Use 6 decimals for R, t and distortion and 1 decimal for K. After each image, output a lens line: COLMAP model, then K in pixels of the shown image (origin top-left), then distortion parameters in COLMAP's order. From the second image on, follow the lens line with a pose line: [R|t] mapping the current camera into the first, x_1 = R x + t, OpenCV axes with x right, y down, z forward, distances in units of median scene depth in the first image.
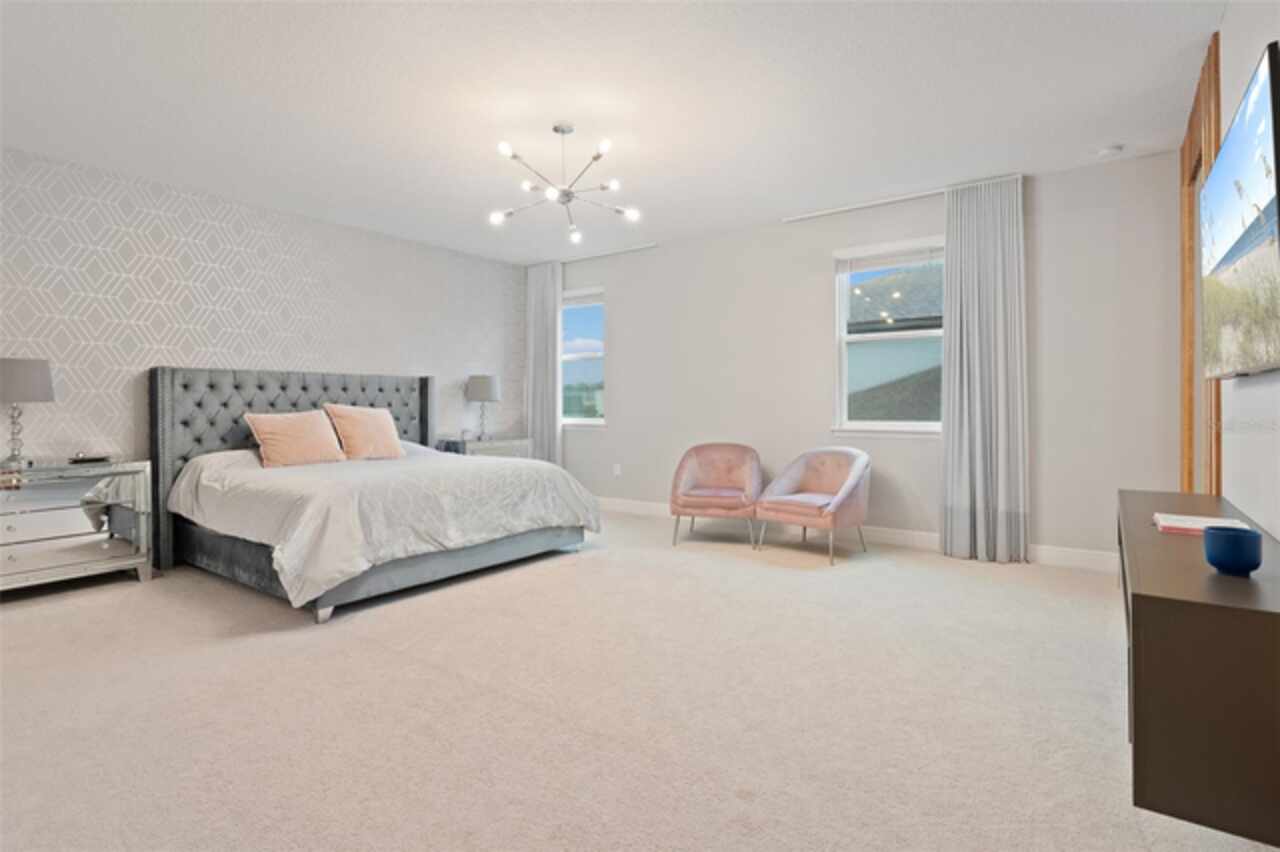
lens RADIAL K [[641.5, 0, 637.3], [0, 641.5, 423.2], [0, 0, 1]] dist [-0.001744, -0.000233]
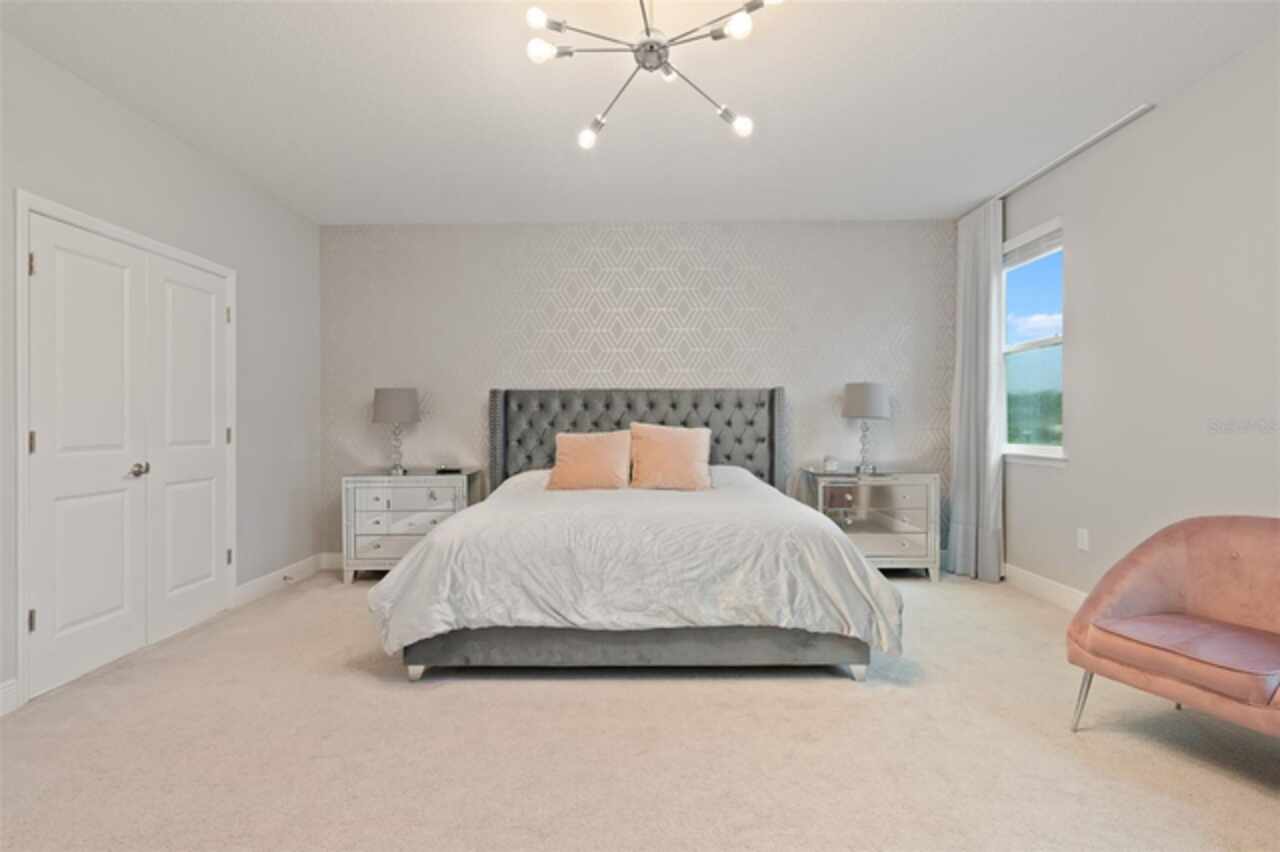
lens RADIAL K [[641.5, 0, 637.3], [0, 641.5, 423.2], [0, 0, 1]] dist [-0.001744, -0.000233]
pose [[0.591167, 0.002364, -0.806545, 0.244612], [-0.022045, 0.999669, -0.013229, -0.018134], [0.806248, 0.025601, 0.591024, 0.474381]]
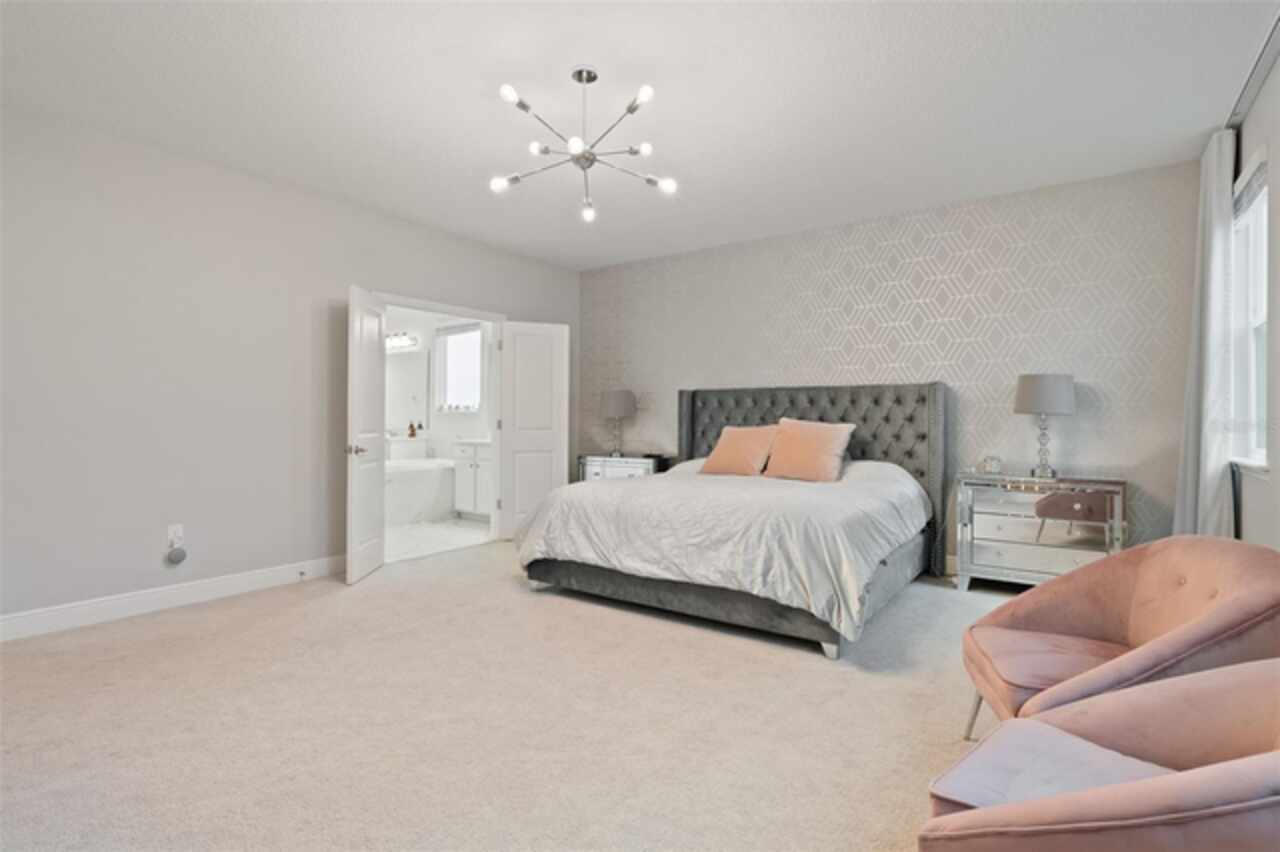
lens RADIAL K [[634.2, 0, 620.3], [0, 634.2, 411.7], [0, 0, 1]] dist [0.000005, -0.000105]
pose [[-0.000706, -0.007591, -0.999971, 0.498346], [-0.032855, 0.999432, -0.007564, -0.024713], [0.999460, 0.032848, -0.000955, 0.759298]]
